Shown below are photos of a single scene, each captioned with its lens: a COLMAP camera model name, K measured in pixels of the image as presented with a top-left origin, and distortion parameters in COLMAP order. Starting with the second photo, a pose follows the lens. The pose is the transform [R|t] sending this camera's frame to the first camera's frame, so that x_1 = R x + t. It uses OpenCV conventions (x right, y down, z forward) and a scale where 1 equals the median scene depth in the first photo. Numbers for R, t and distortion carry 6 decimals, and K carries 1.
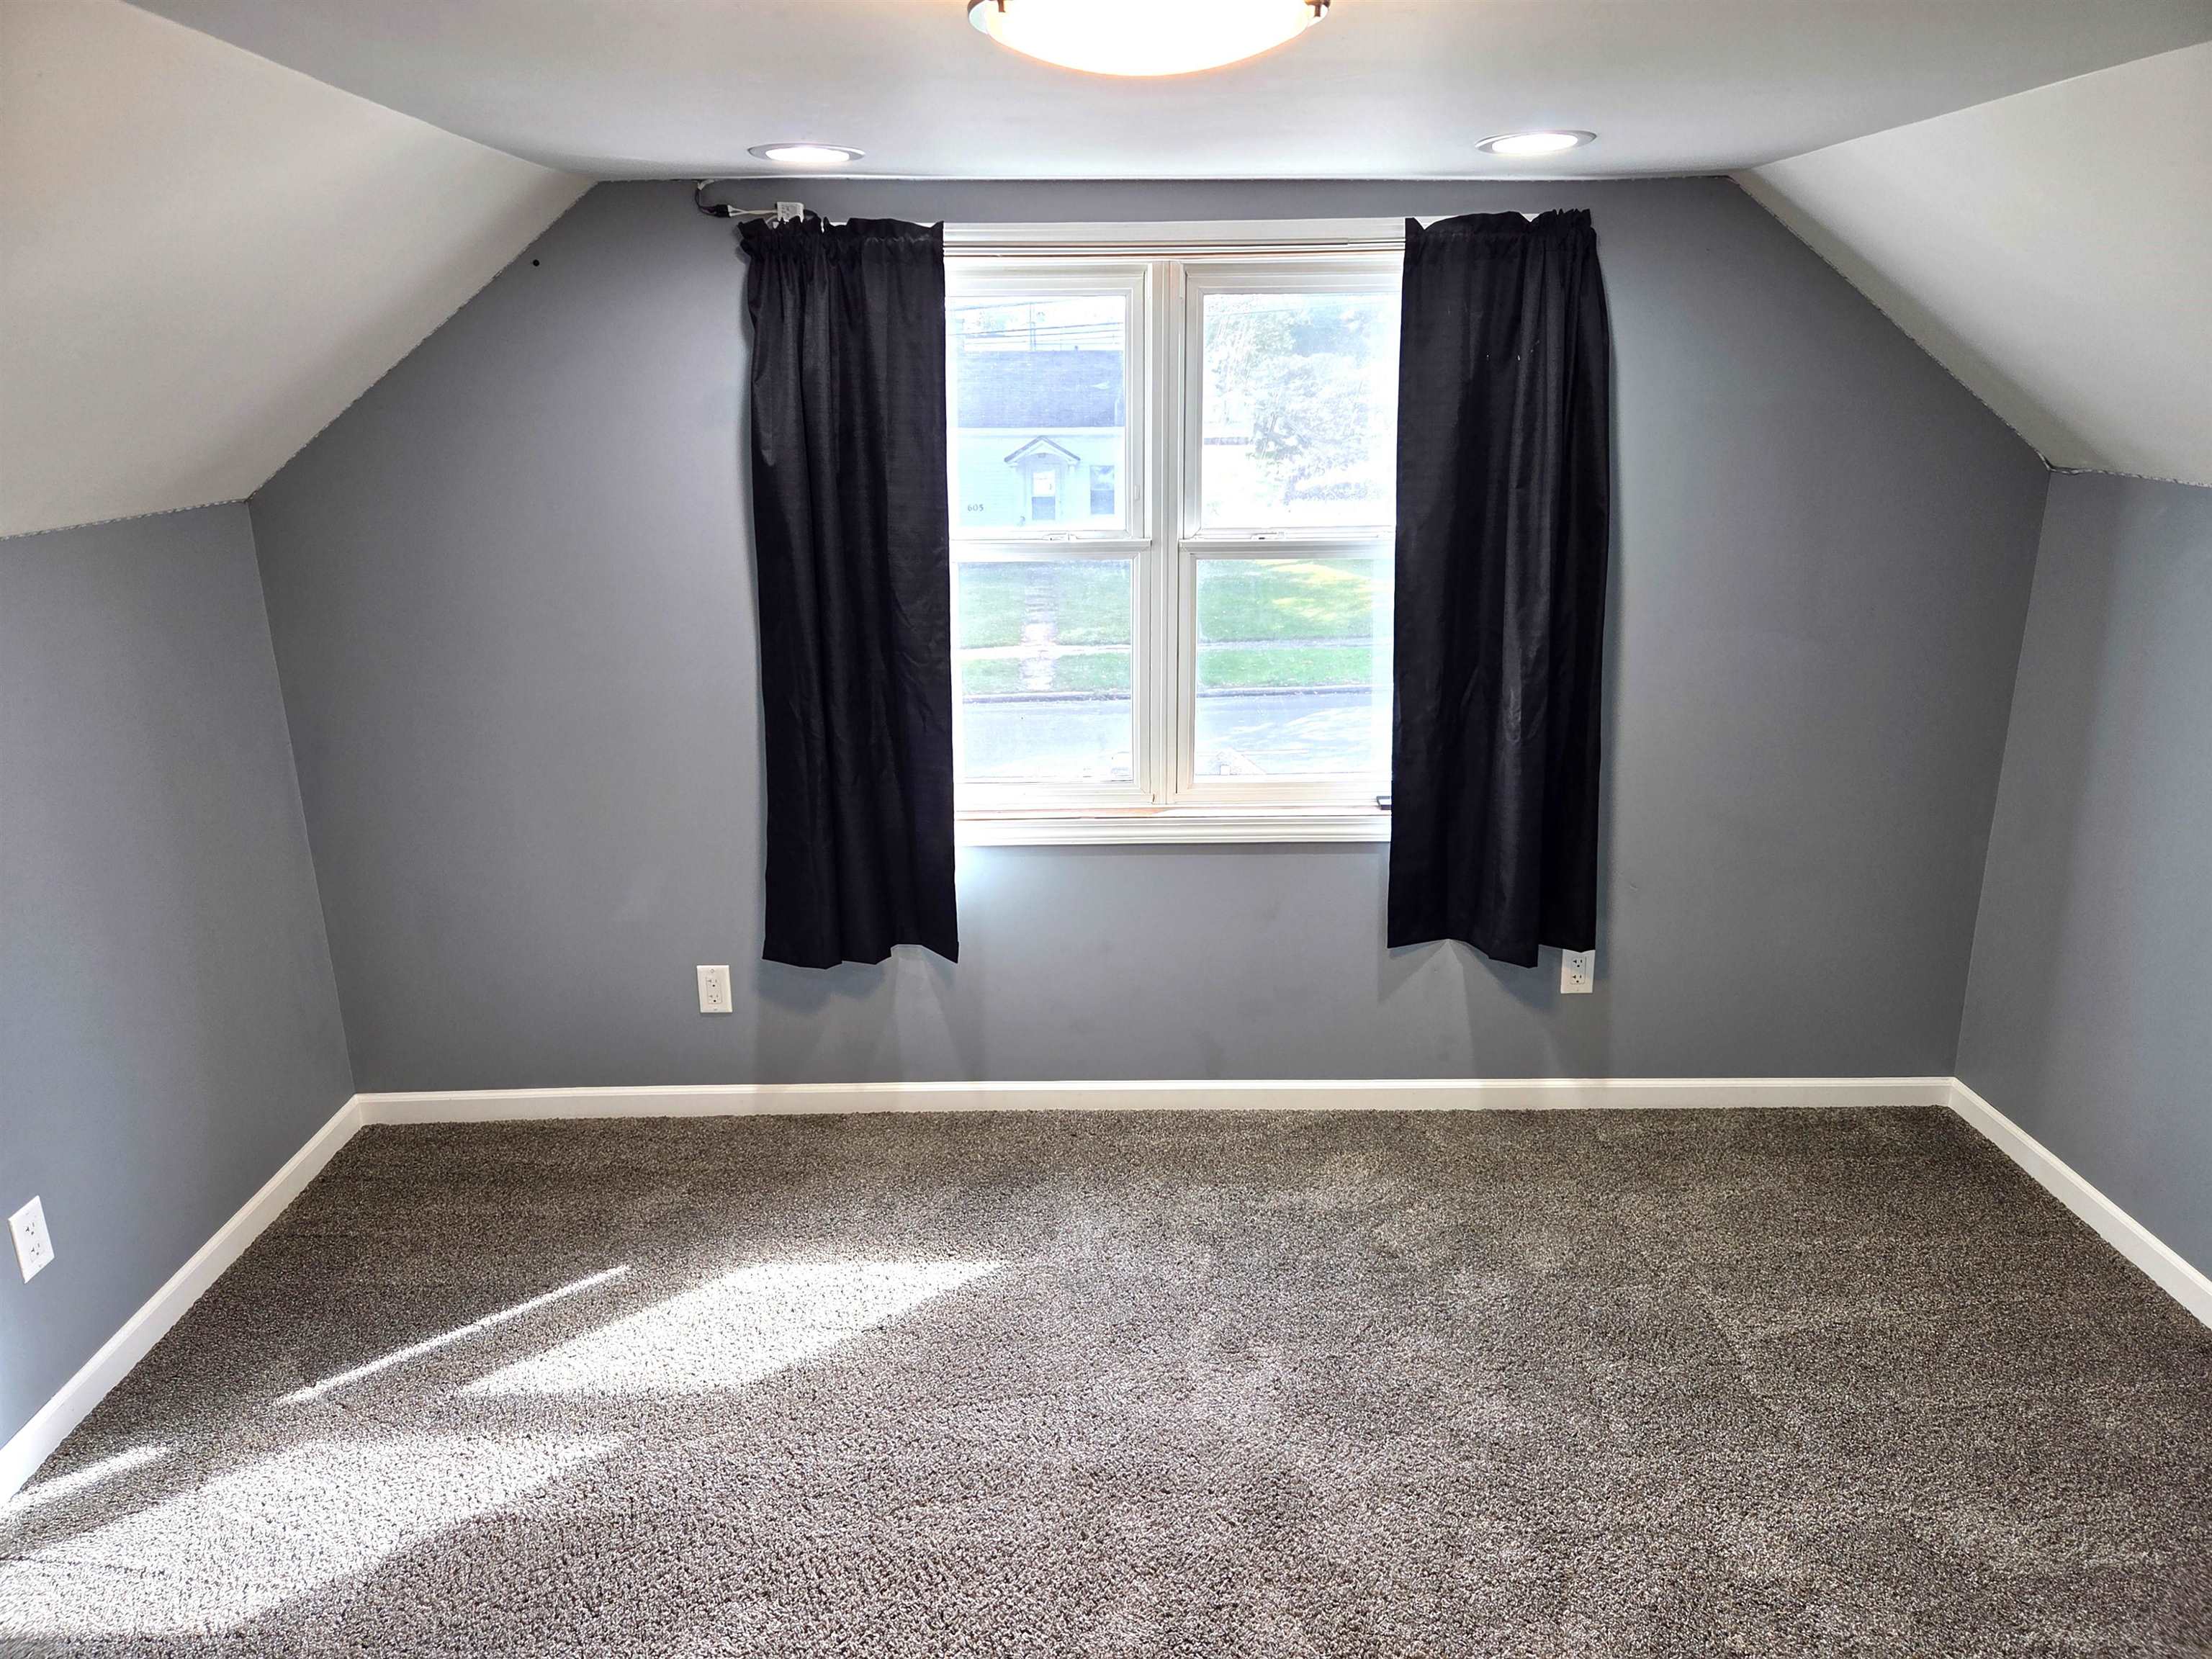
lens RADIAL K [[1471.2, 0, 1106.0], [0, 1471.2, 829.5], [0, 0, 1]] dist [0.081277, -0.064493]
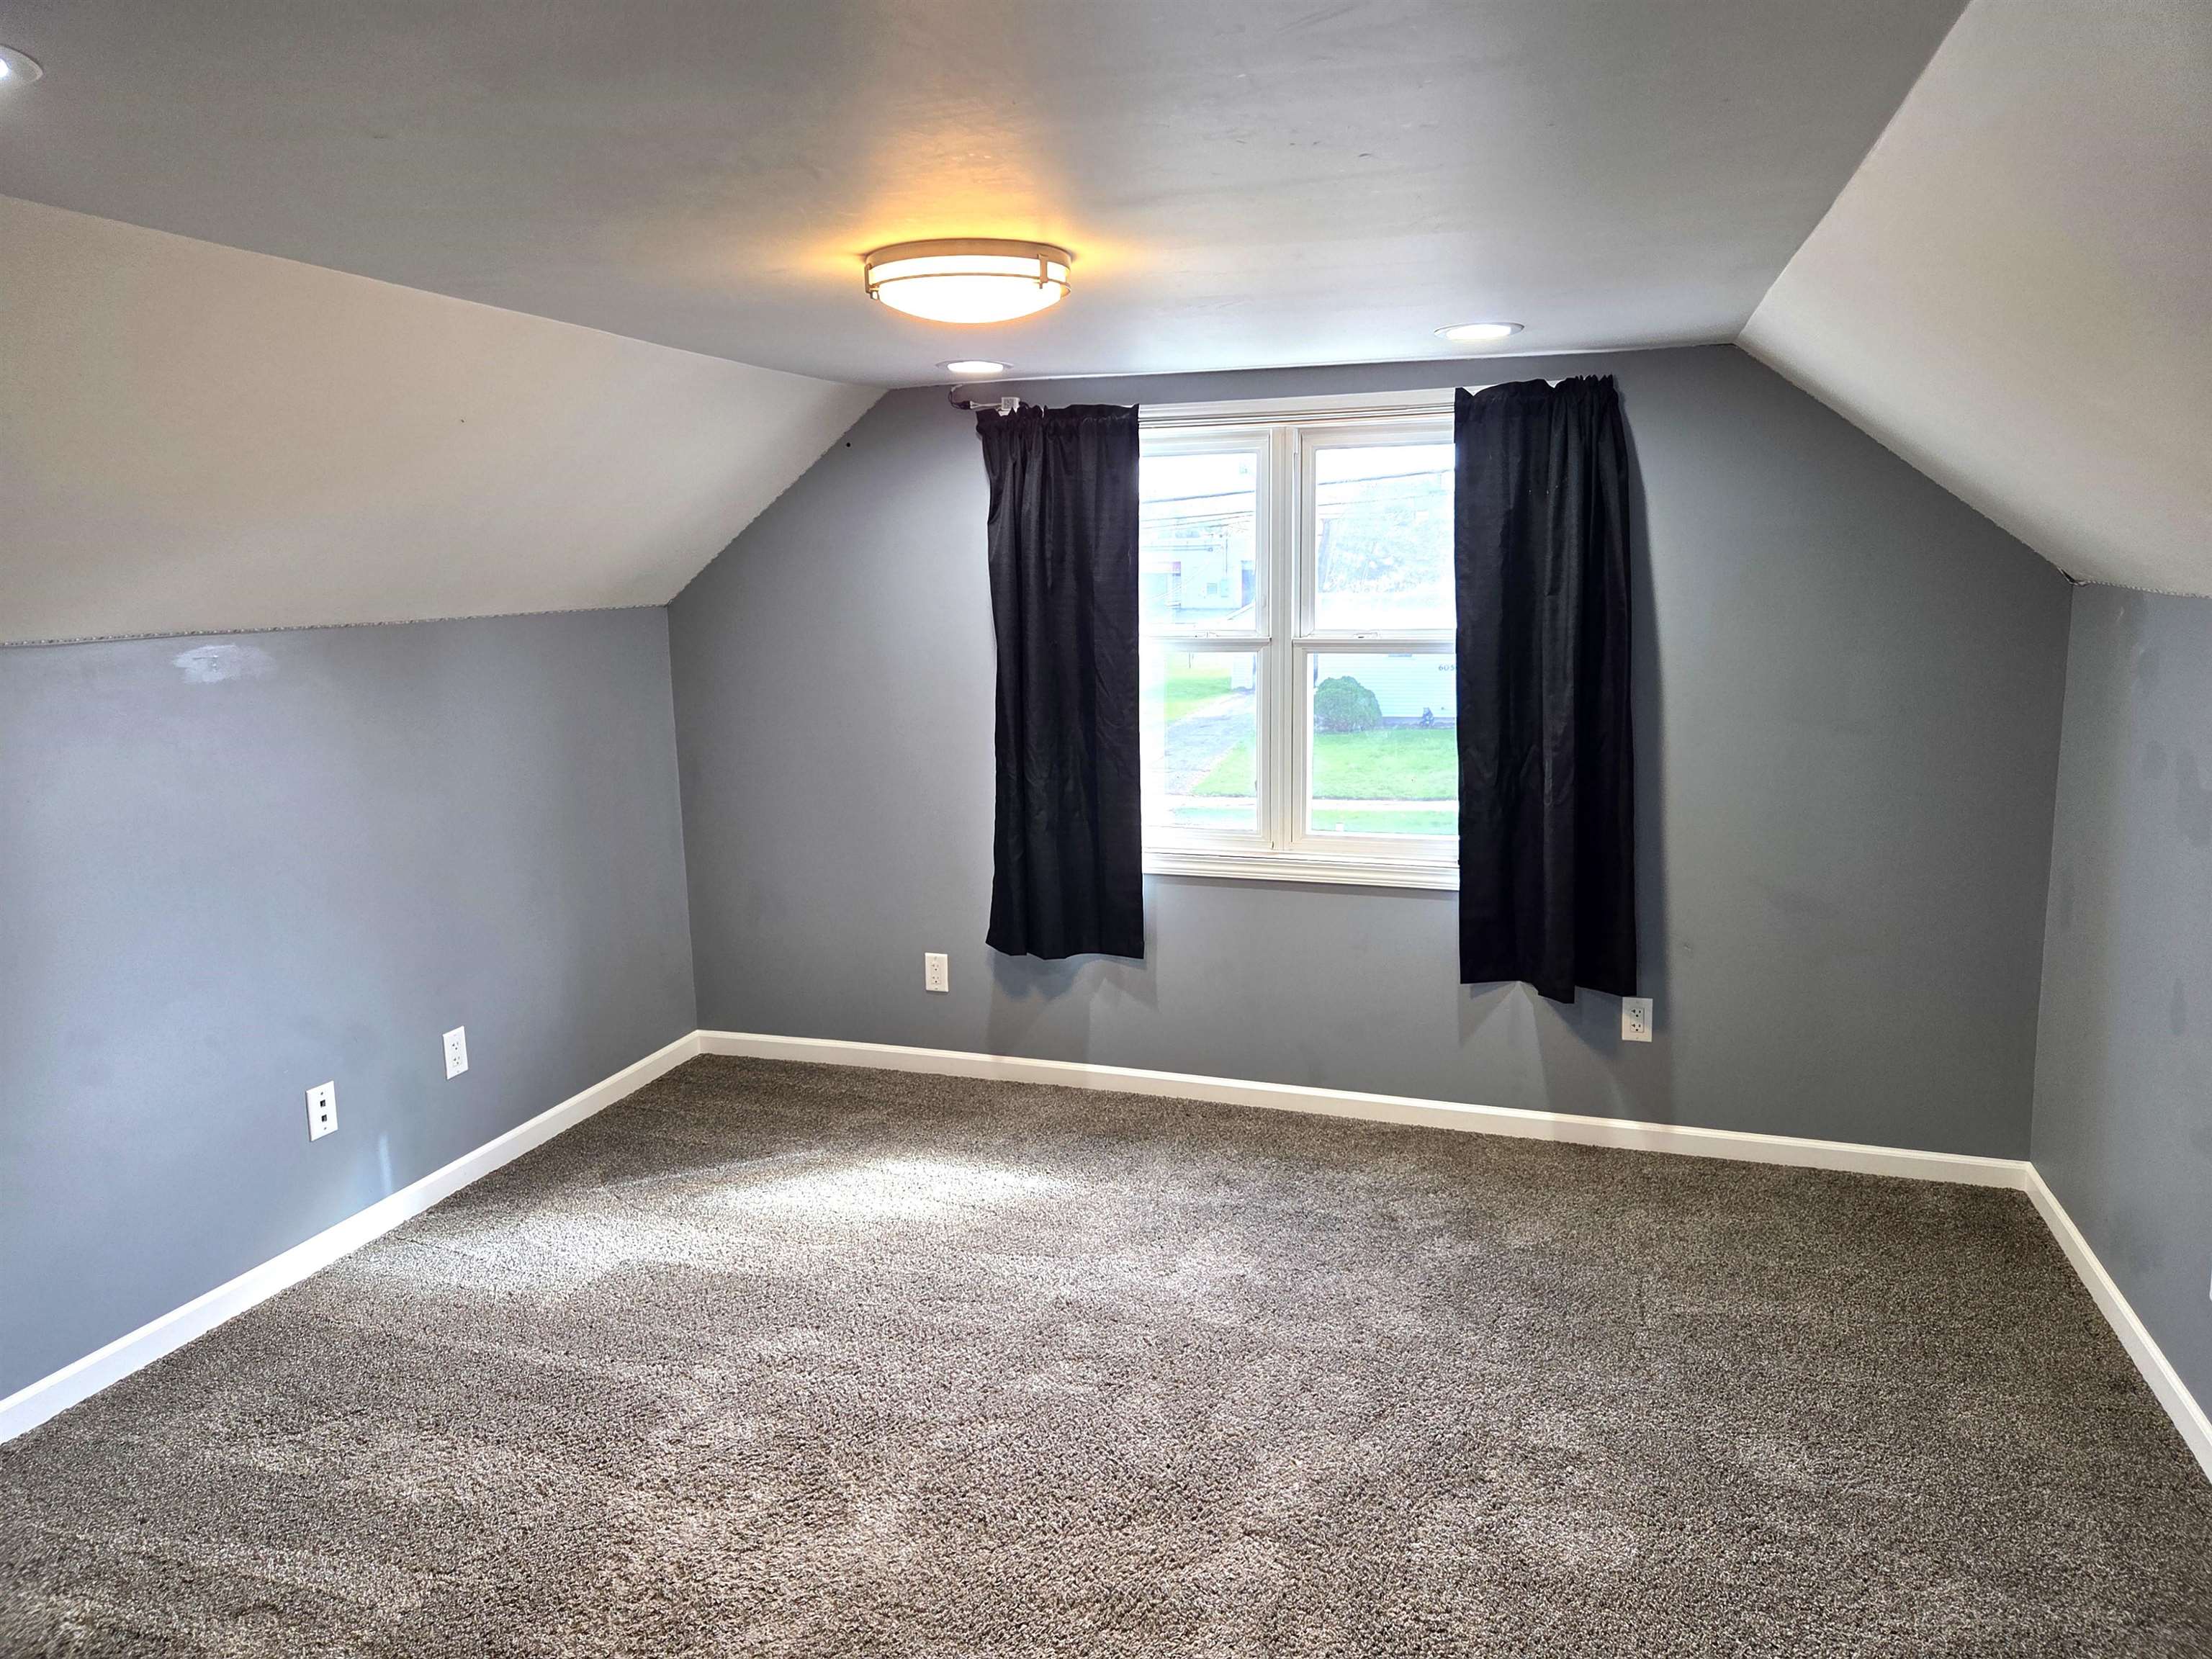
lens RADIAL K [[1451.4, 0, 1102.0], [0, 1451.4, 796.1], [0, 0, 1]] dist [0.085289, -0.057282]
pose [[0.949194, 0.045866, -0.311332, 0.289650], [-0.083374, 0.990621, -0.108252, 0.086621], [0.303447, 0.128709, 0.944115, -0.206101]]
